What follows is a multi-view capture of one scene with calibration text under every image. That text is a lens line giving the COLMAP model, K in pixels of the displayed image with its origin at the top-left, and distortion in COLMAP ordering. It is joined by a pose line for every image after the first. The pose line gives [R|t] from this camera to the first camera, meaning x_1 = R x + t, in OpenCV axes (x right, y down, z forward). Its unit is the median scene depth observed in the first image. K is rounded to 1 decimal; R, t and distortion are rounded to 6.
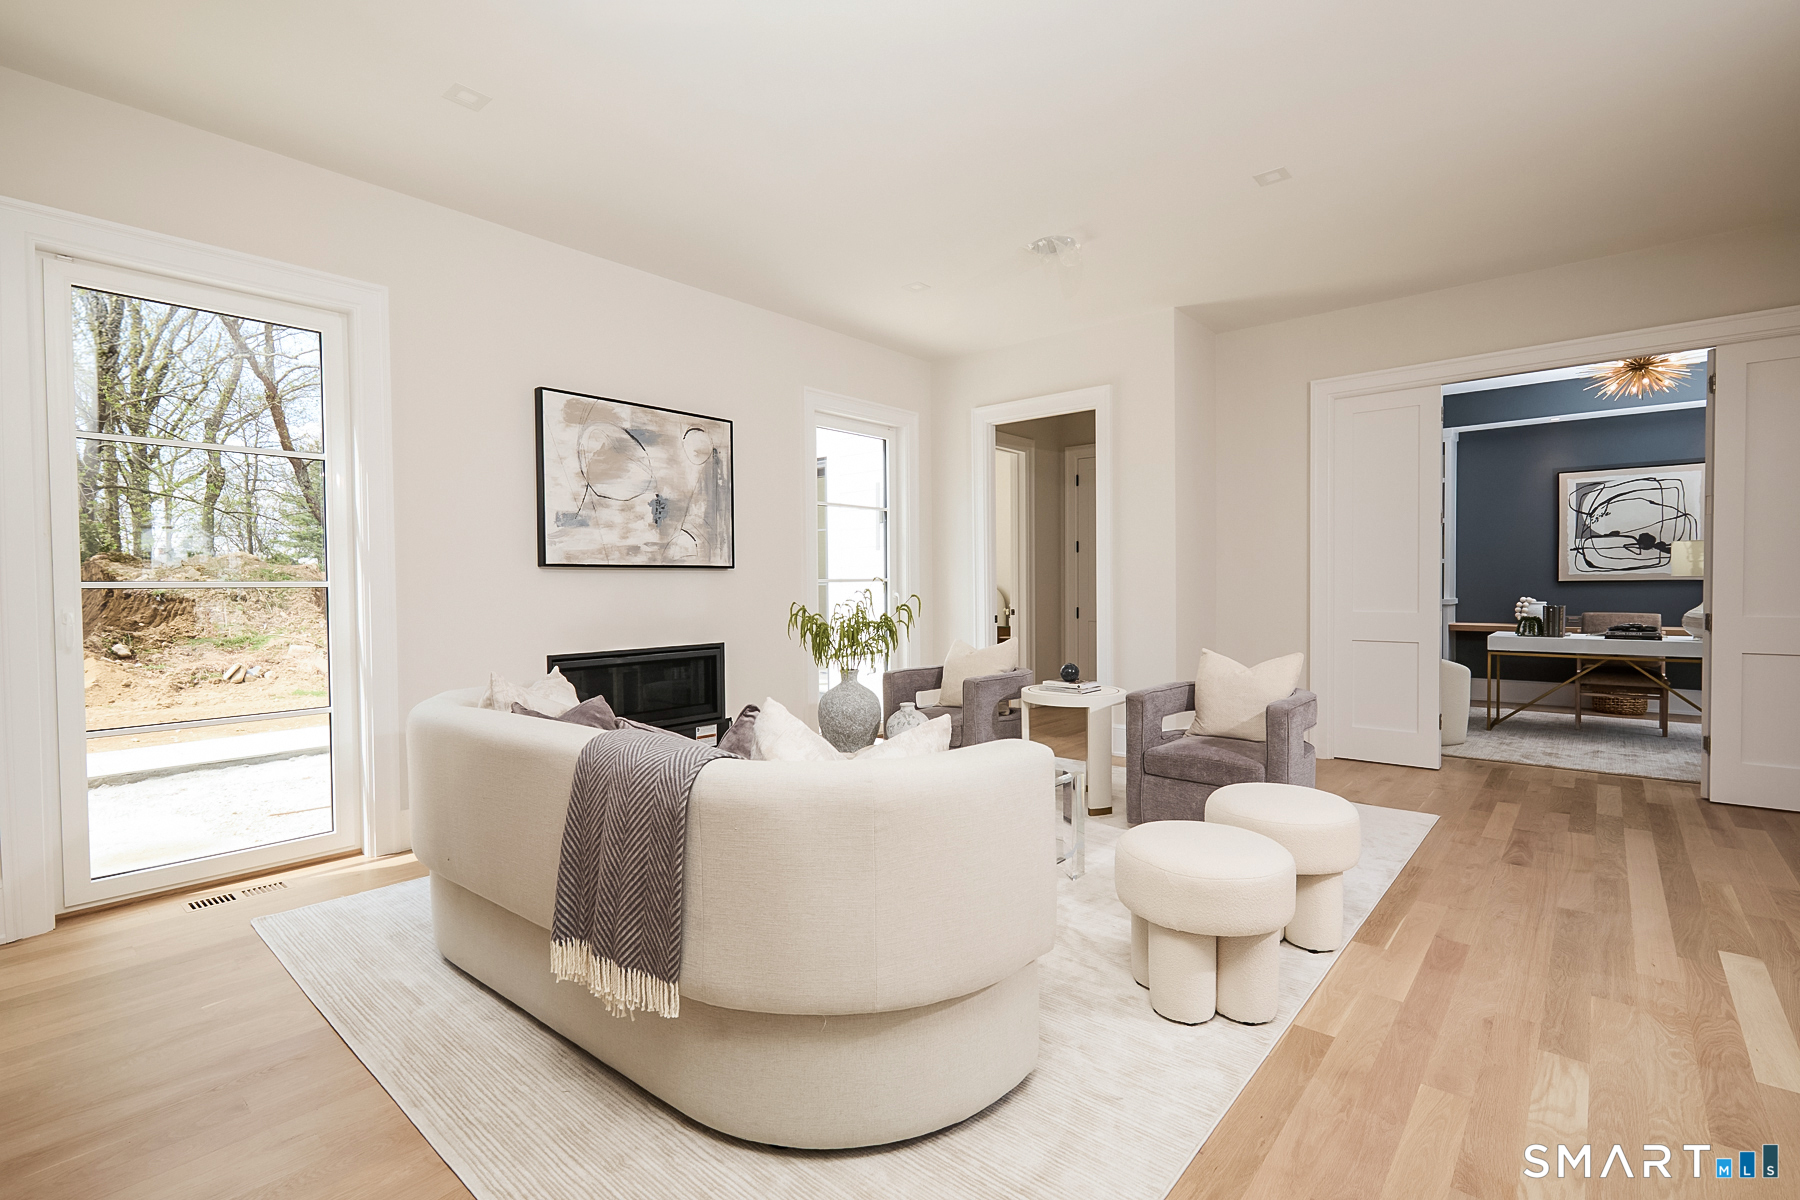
lens RADIAL K [[805.1, 0, 900.0], [0, 805.1, 600.0], [0, 0, 1]] dist [0.001204, -0.000160]
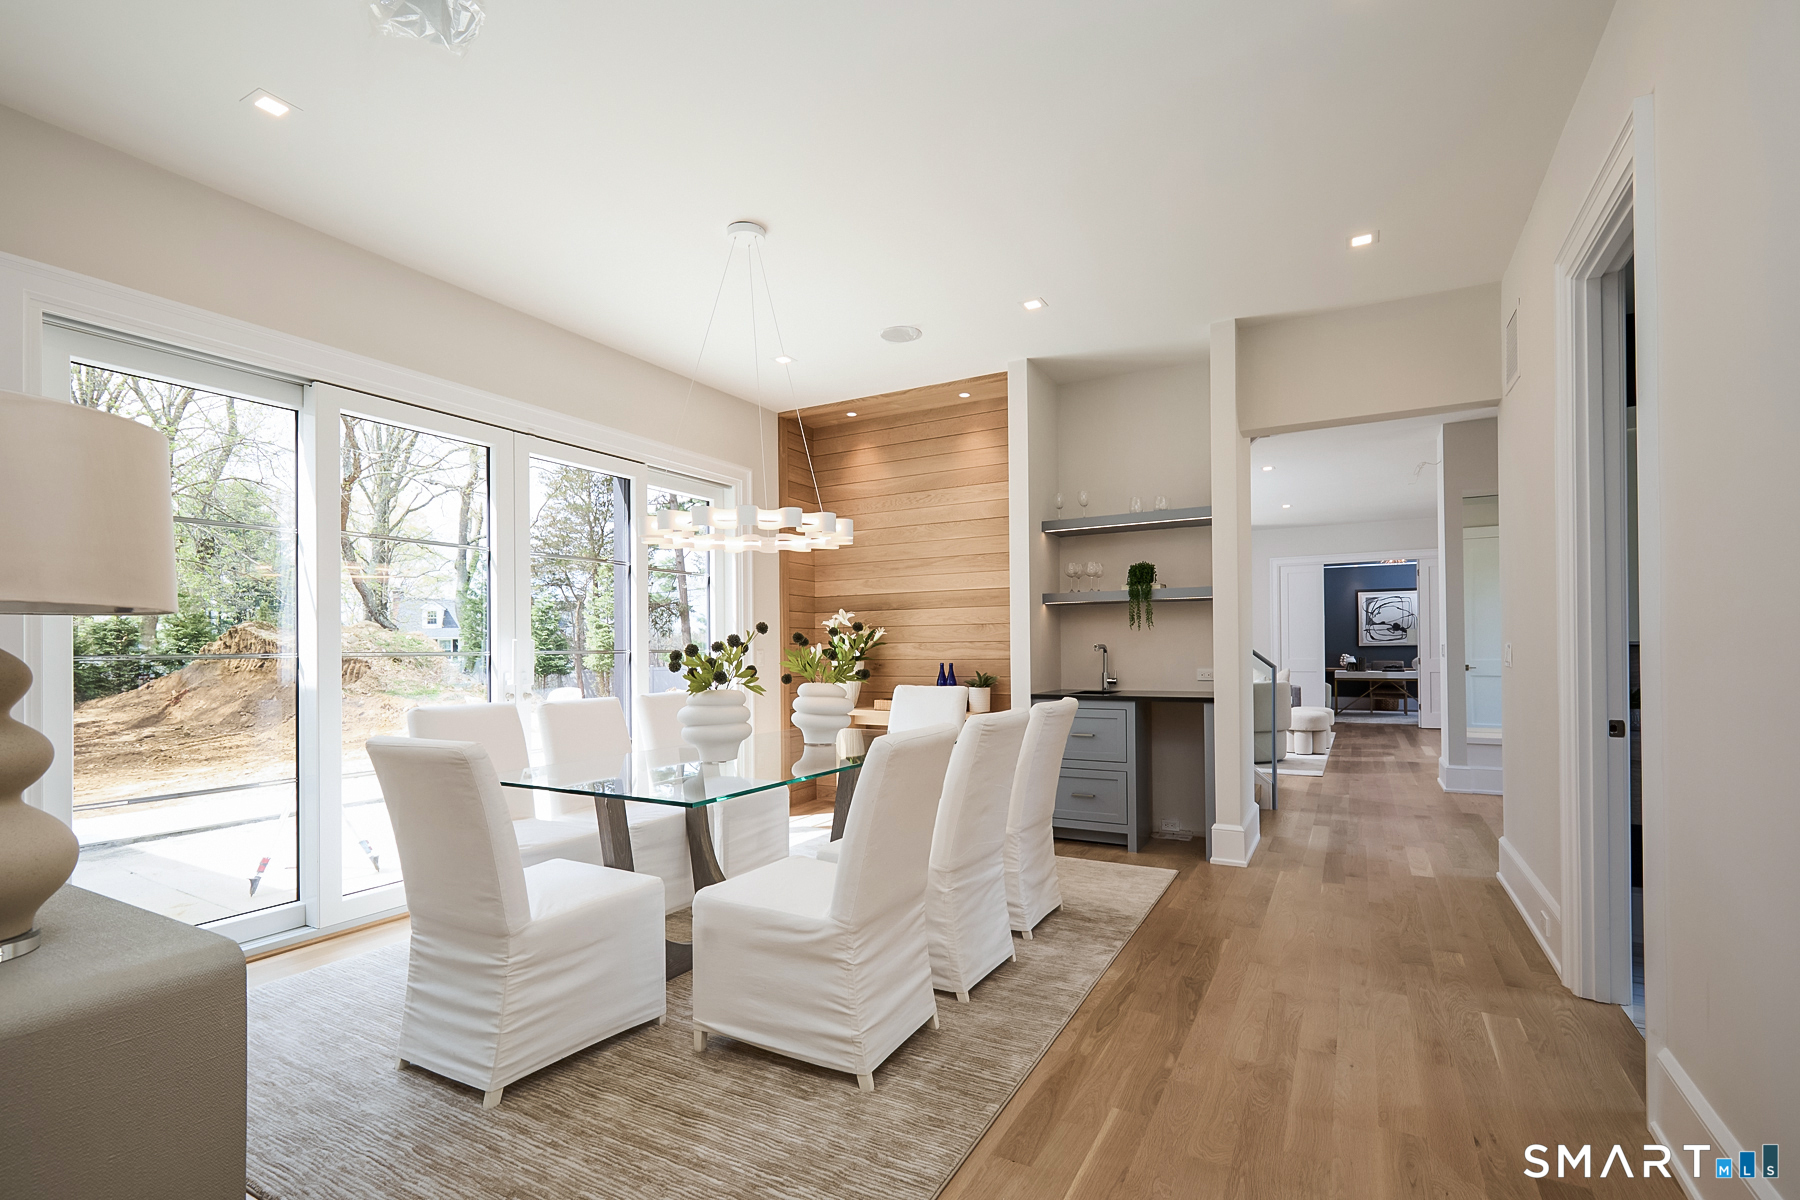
lens RADIAL K [[812.3, 0, 896.8], [0, 812.3, 641.6], [0, 0, 1]] dist [0.000191, -0.000015]
pose [[0.979479, -0.000107, 0.201548, -0.769683], [0.006549, 0.999489, -0.031295, 0.022306], [-0.201441, 0.031973, 0.978979, -0.802630]]
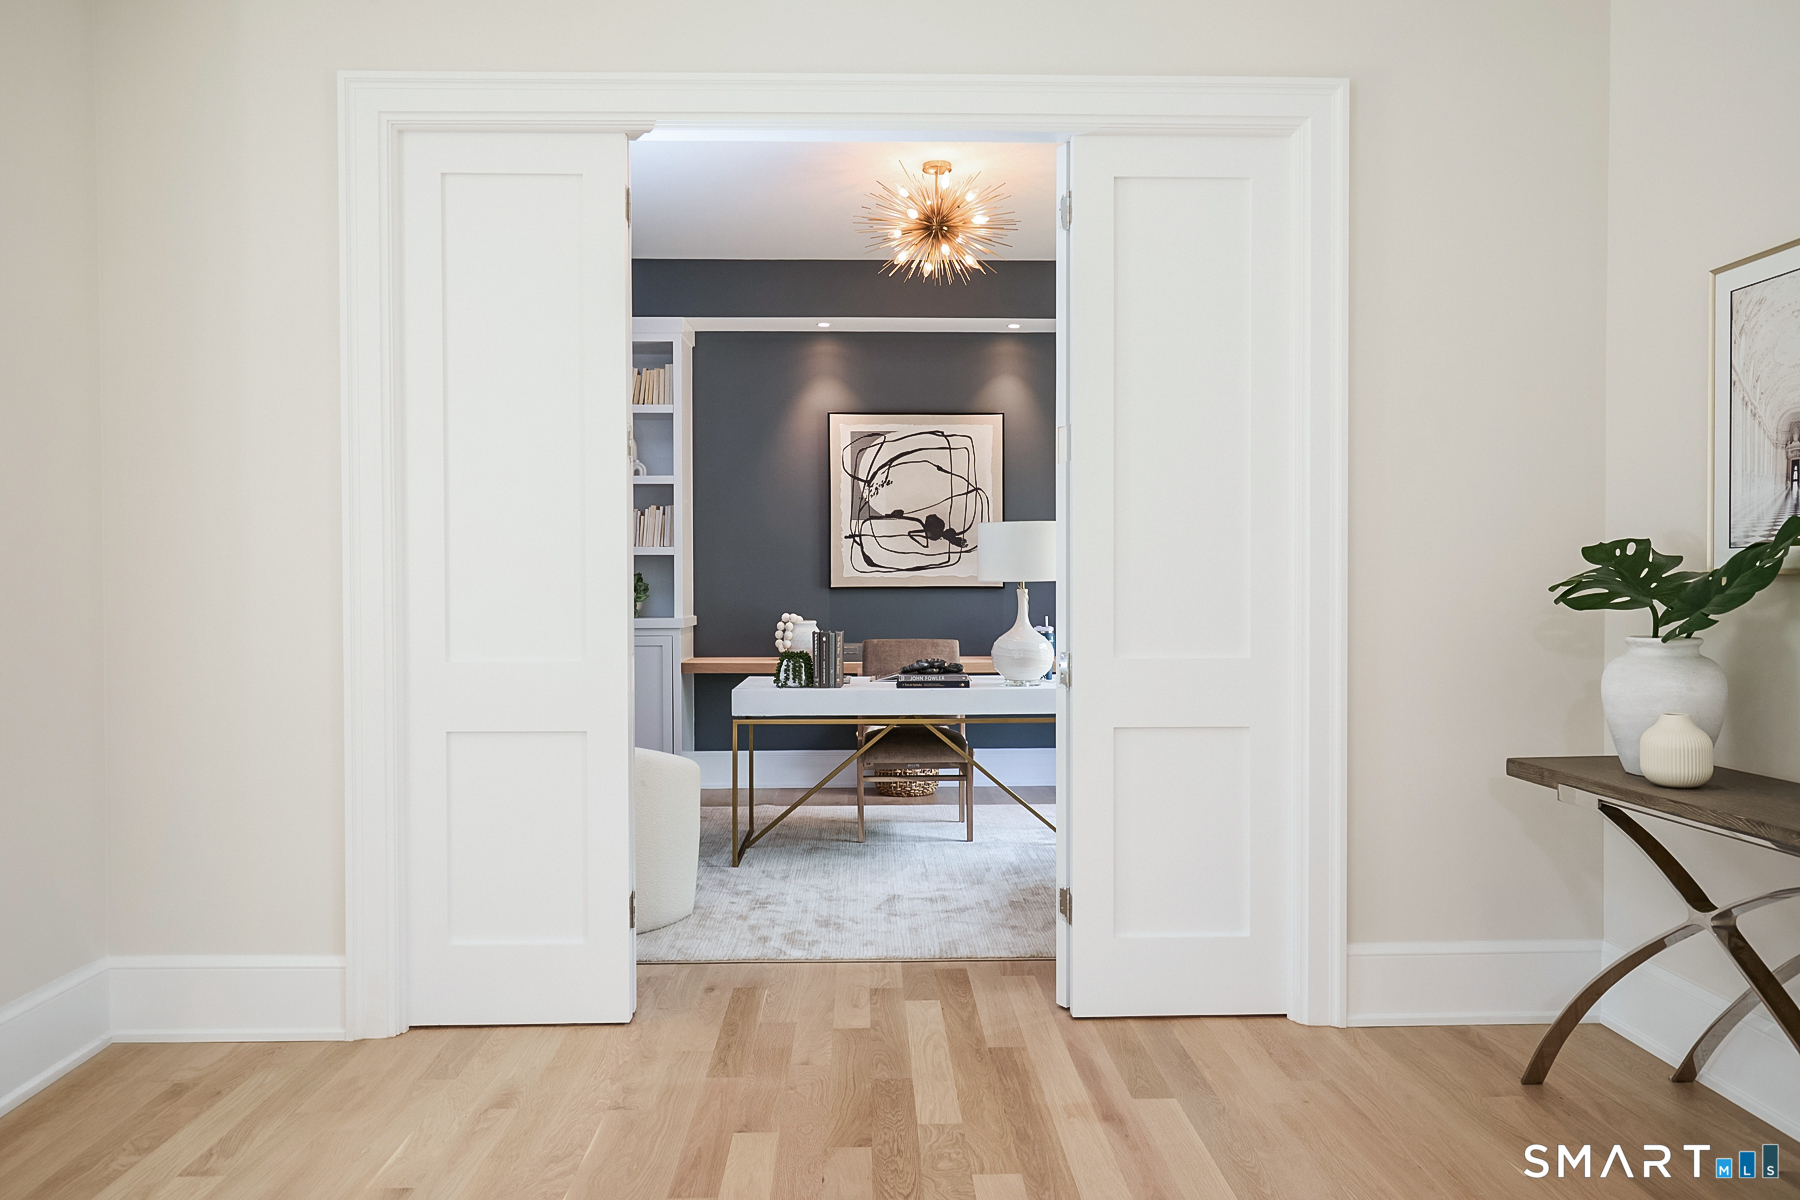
lens RADIAL K [[1217.0, 0, 900.0], [0, 1217.0, 600.0], [0, 0, 1]] dist [-0.003109, -0.000266]
pose [[0.732517, -0.003163, 0.680741, 0.238474], [0.010624, 0.999921, -0.006787, -0.007551], [-0.680665, 0.012204, 0.732493, 0.302800]]
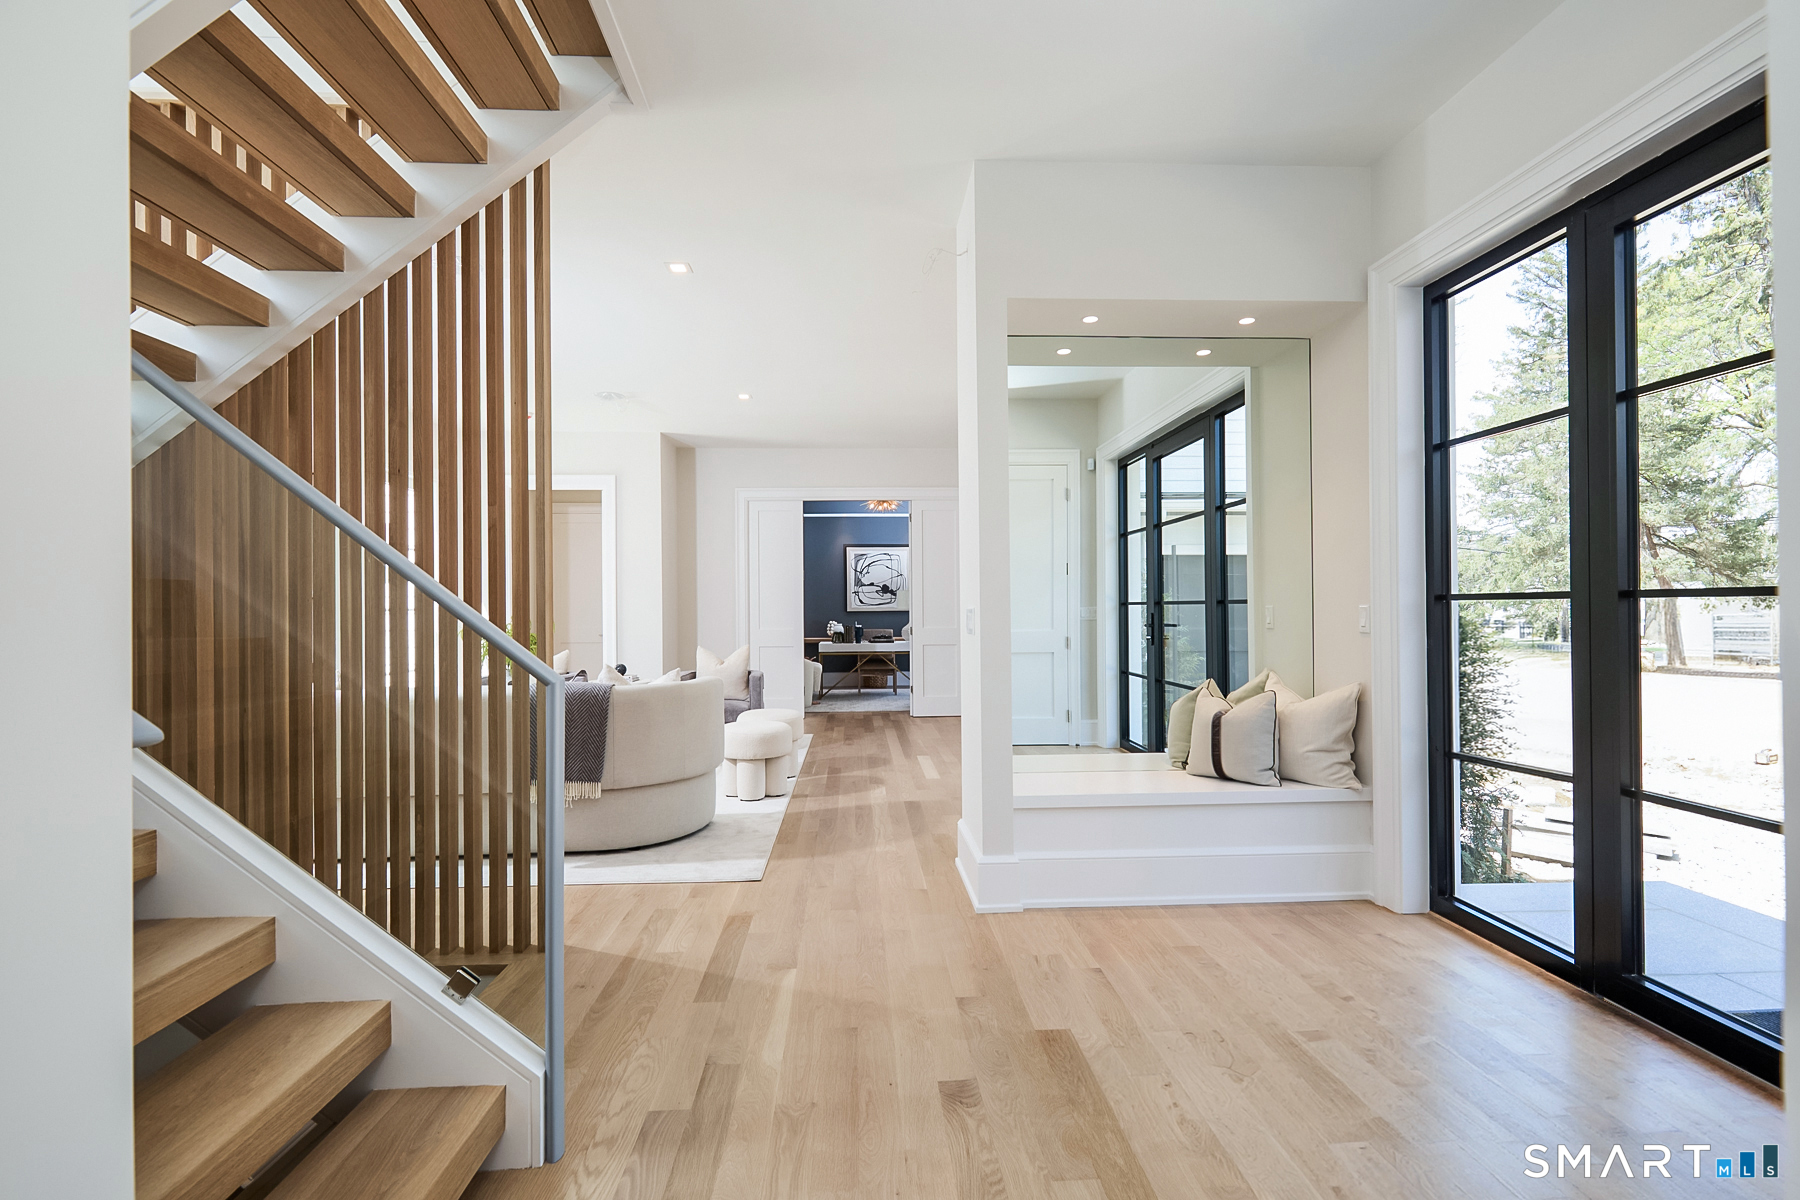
lens RADIAL K [[831.5, 0, 900.0], [0, 831.5, 600.0], [0, 0, 1]] dist [0.000851, -0.000082]
pose [[0.714789, 0.008966, 0.699282, -0.331114], [0.019182, 0.999290, -0.032421, 0.011135], [-0.699077, 0.036588, 0.714110, -0.328682]]
